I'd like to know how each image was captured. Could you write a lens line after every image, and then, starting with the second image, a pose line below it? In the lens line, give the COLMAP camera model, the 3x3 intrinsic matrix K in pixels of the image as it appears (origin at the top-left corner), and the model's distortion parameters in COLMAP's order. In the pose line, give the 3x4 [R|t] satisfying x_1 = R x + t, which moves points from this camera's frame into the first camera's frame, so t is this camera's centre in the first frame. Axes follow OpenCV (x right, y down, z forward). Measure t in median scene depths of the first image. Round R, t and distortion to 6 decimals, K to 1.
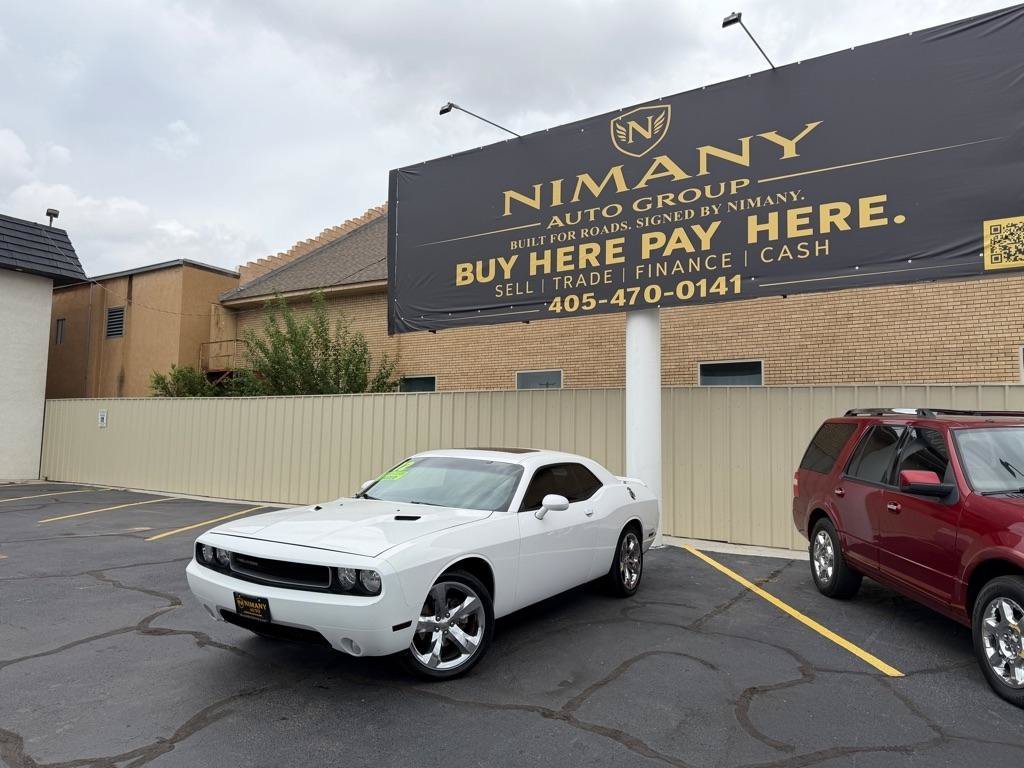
lens RADIAL K [[711.0, 0, 524.5], [0, 711.0, 383.5], [0, 0, 1]] dist [0.131548, -0.229965]
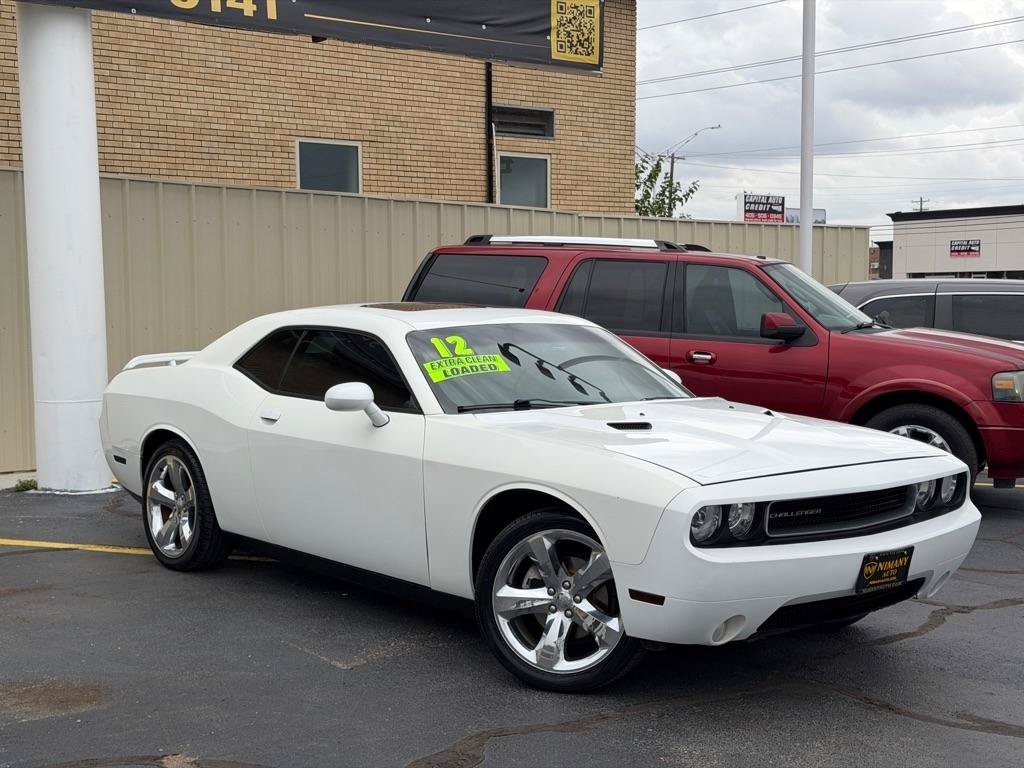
lens RADIAL K [[1421.5, 0, 516.9], [0, 1421.5, 398.8], [0, 0, 1]] dist [0.213845, -0.472541]
pose [[0.320041, -0.090600, 0.943062, -0.720609], [-0.072380, 0.990170, 0.119689, 0.019755], [-0.944635, -0.106564, 0.310337, 0.418372]]
